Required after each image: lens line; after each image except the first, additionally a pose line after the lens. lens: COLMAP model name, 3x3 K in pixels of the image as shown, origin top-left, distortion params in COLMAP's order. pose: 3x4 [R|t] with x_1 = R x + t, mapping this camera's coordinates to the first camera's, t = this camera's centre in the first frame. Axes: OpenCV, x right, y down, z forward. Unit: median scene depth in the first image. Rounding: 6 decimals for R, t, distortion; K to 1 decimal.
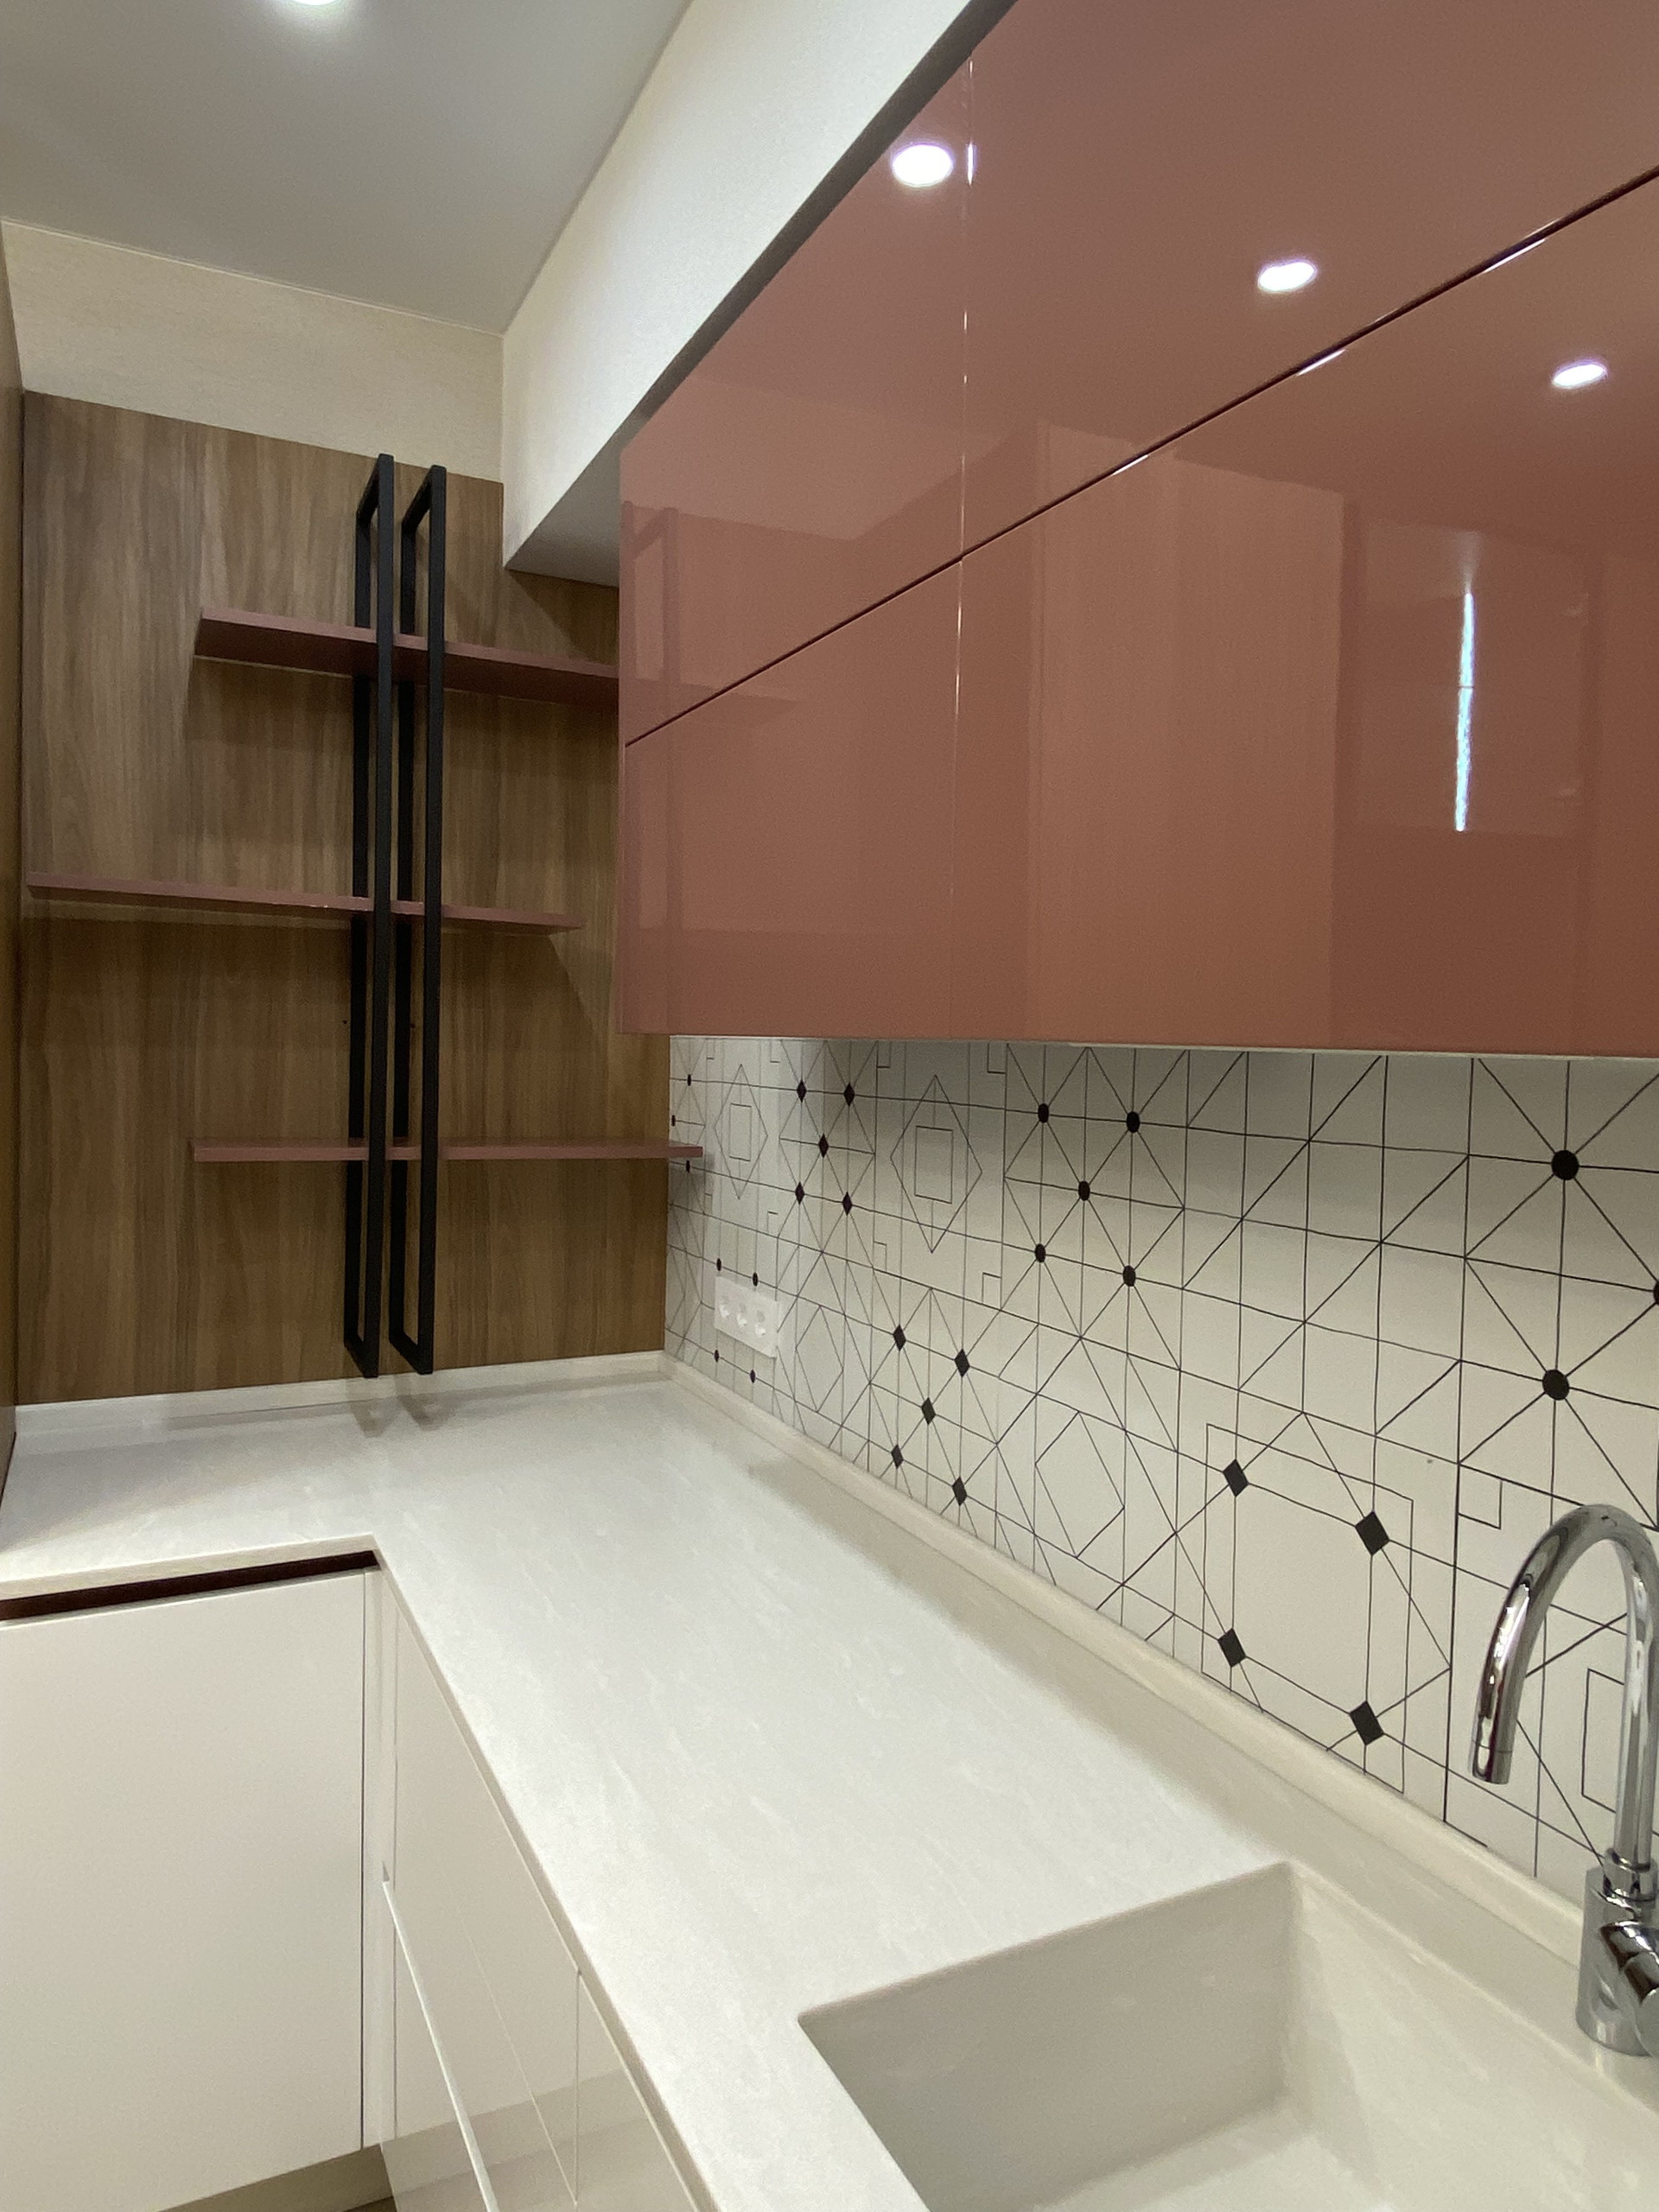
lens RADIAL K [[1421.2, 0, 819.0], [0, 1421.2, 1074.5], [0, 0, 1]] dist [0.075487, -0.086012]
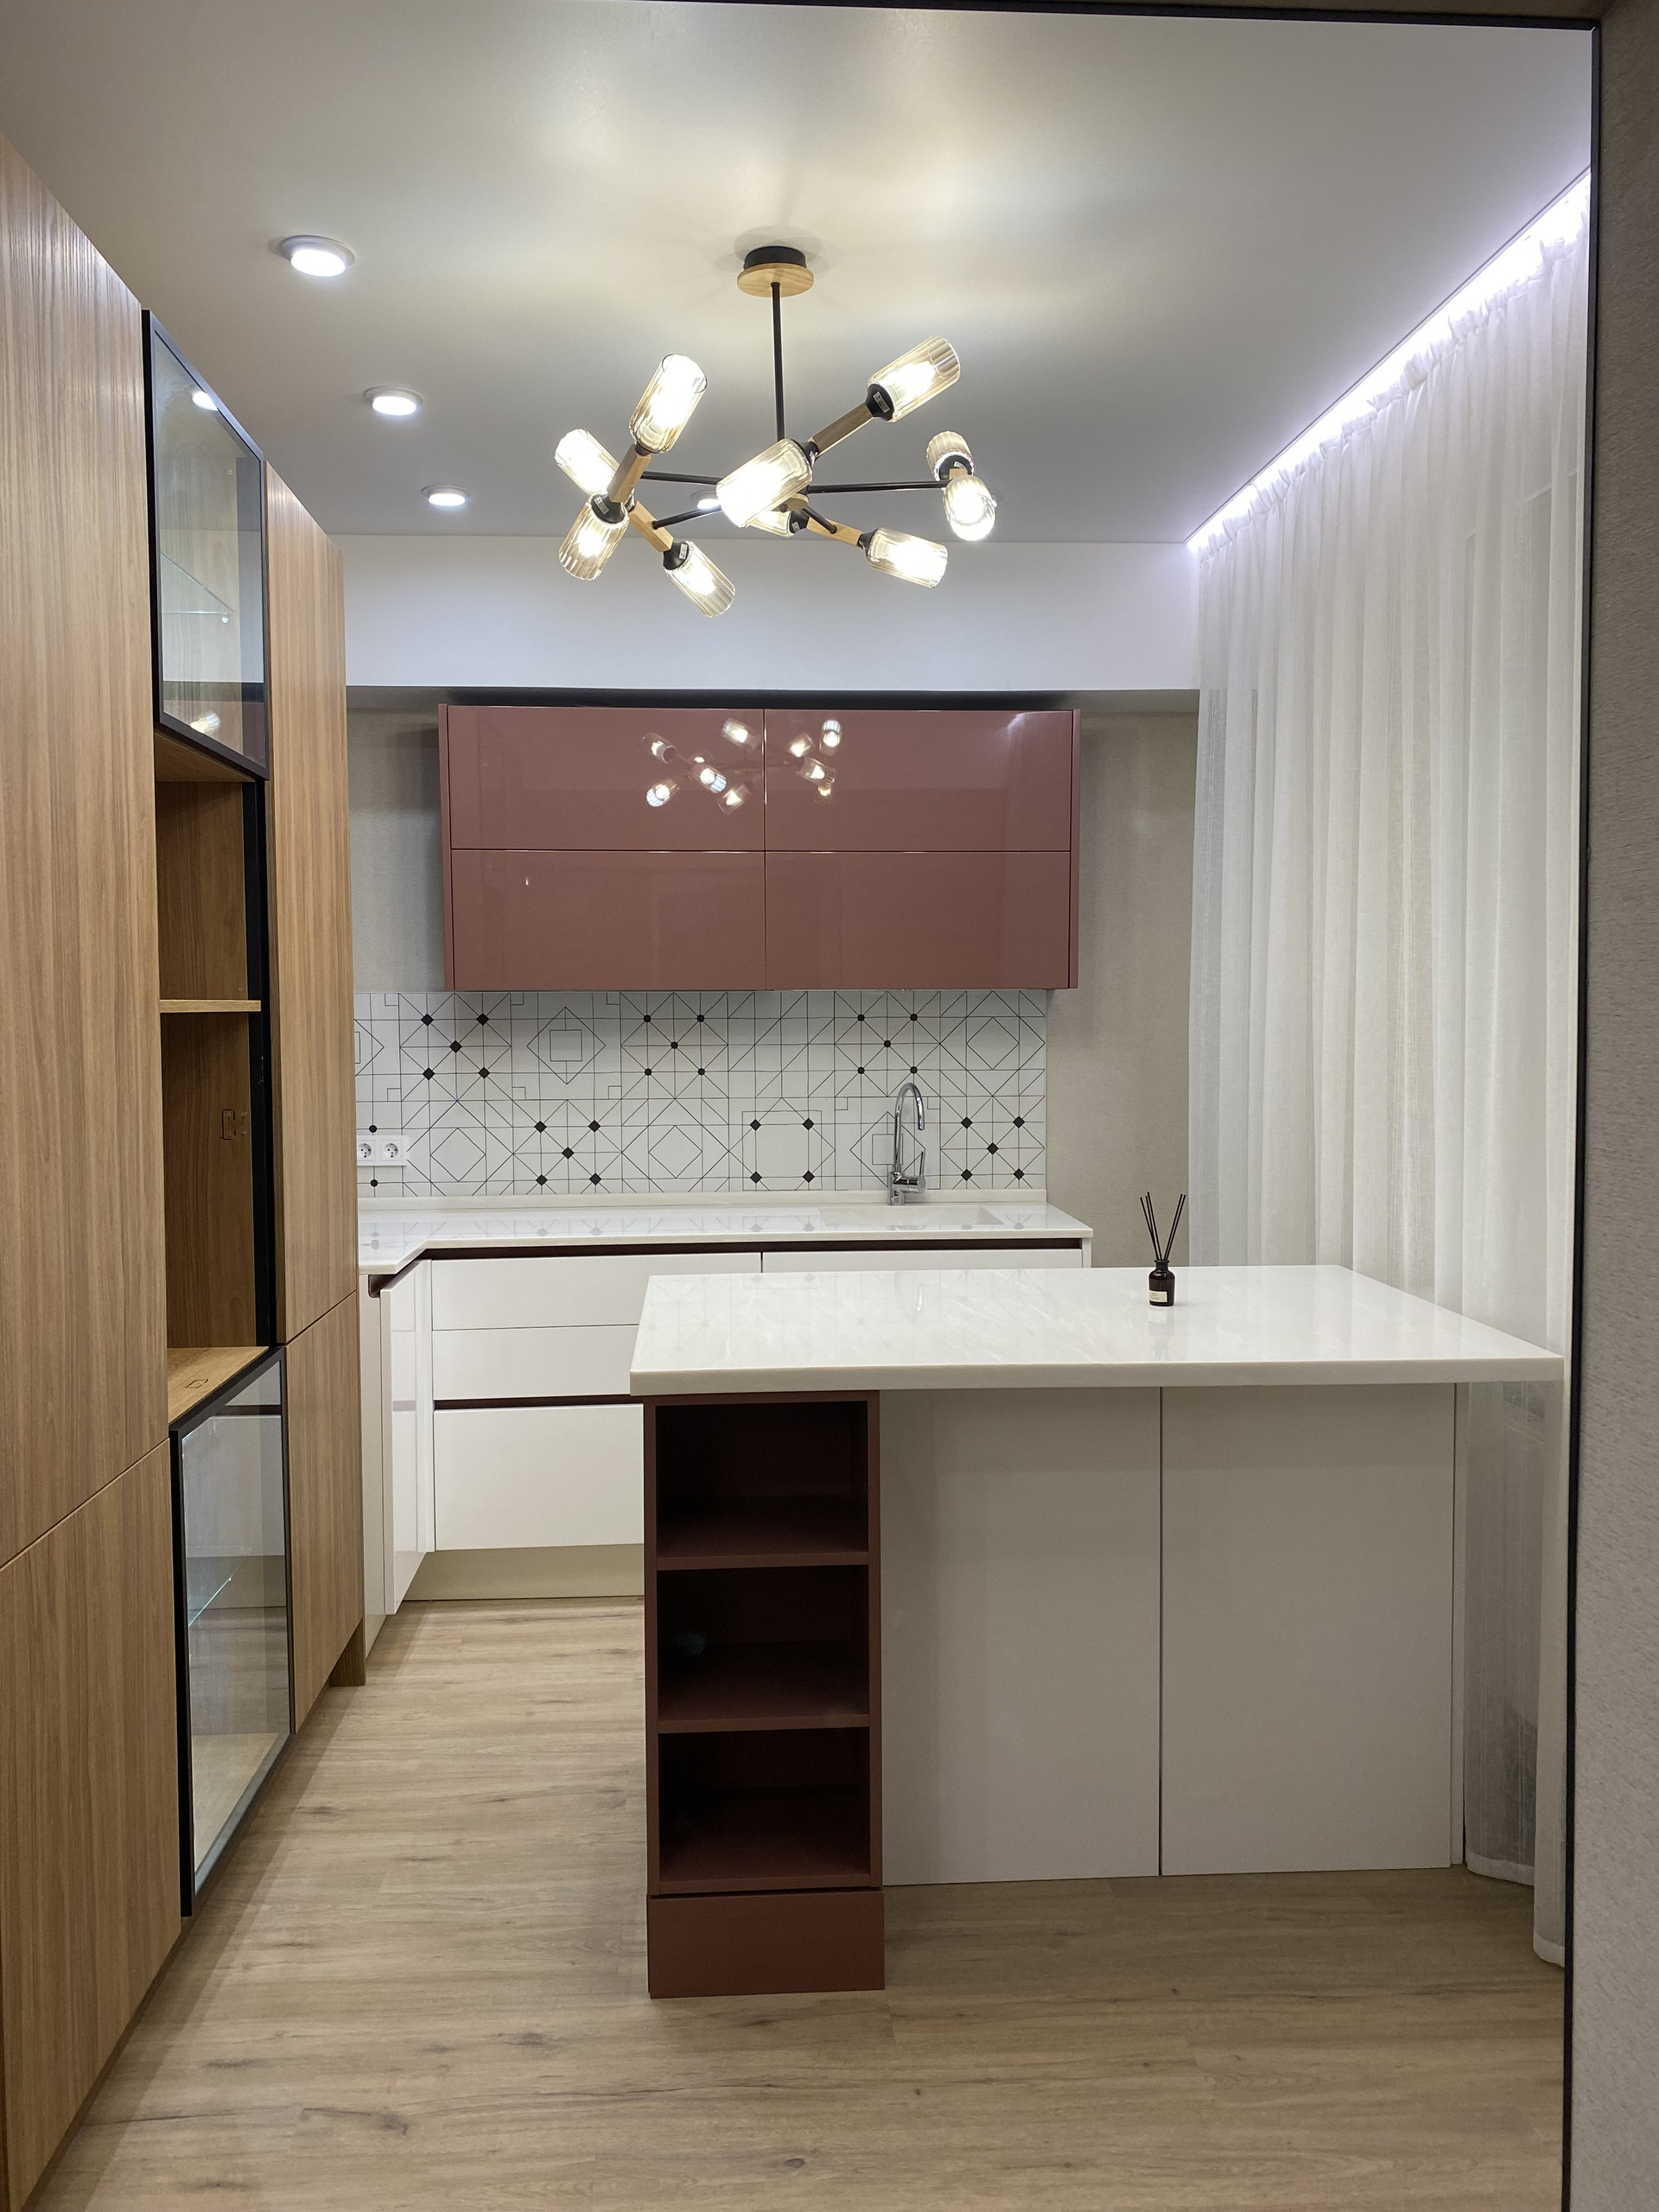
lens RADIAL K [[1697.0, 0, 830.5], [0, 1697.0, 1112.7], [0, 0, 1]] dist [0.039881, -0.037660]
pose [[0.387881, -0.083833, 0.917889, -2.042828], [0.039090, 0.996455, 0.074490, -0.015084], [-0.920880, 0.006987, 0.389783, -0.415363]]
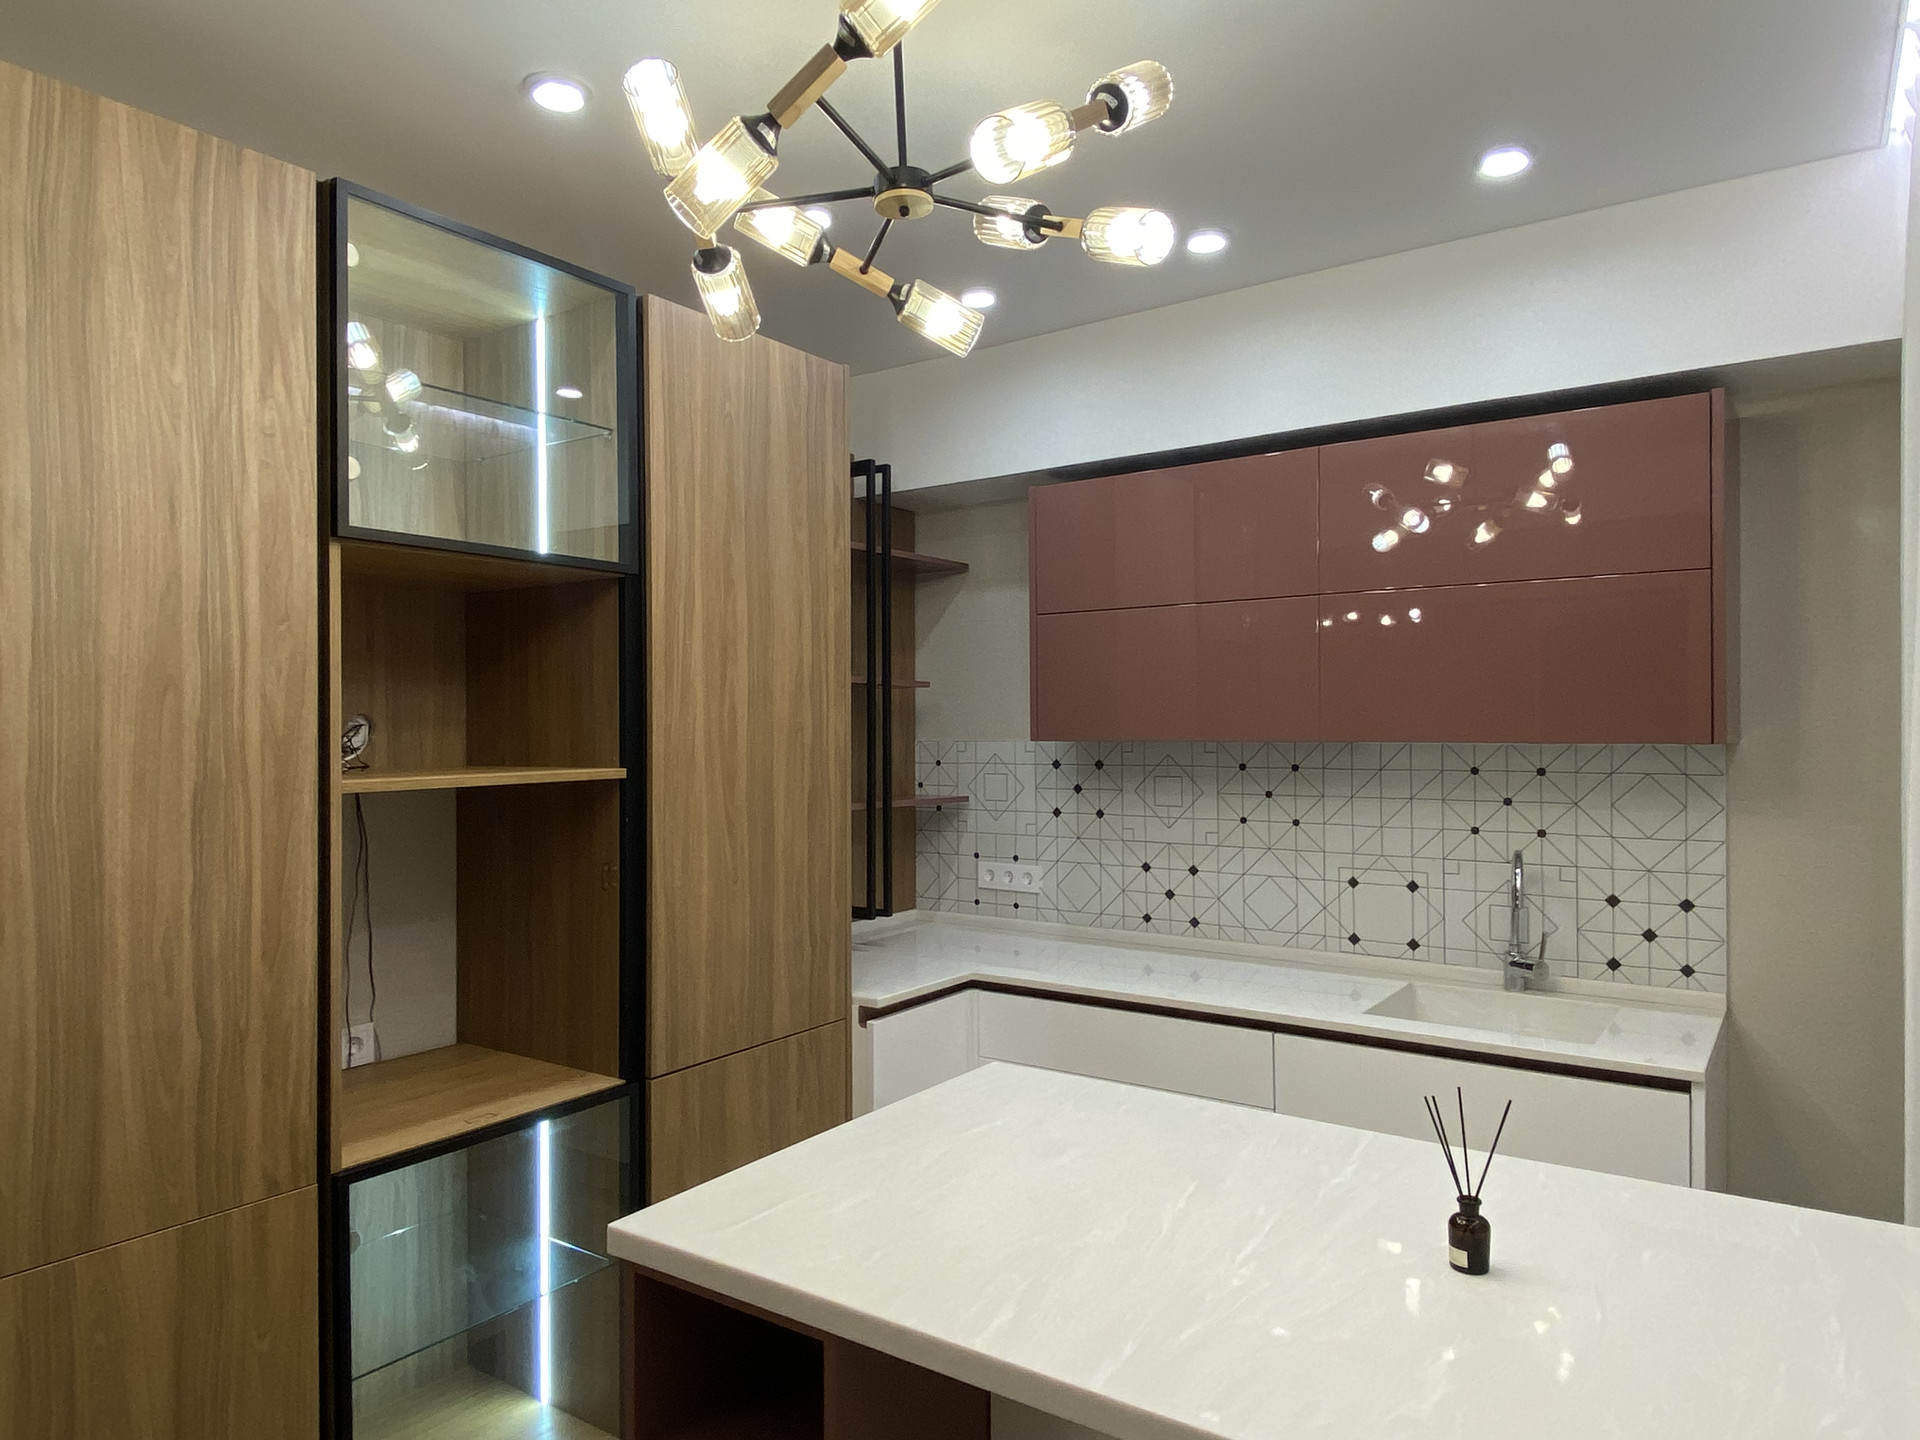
lens RADIAL K [[1233.6, 0, 923.3], [0, 1233.6, 717.0], [0, 0, 1]] dist [0.075487, -0.086012]
pose [[0.888709, -0.028857, 0.457563, -1.113044], [0.041678, 0.998970, -0.017948, -0.038117], [-0.456574, 0.035021, 0.888996, -0.607493]]
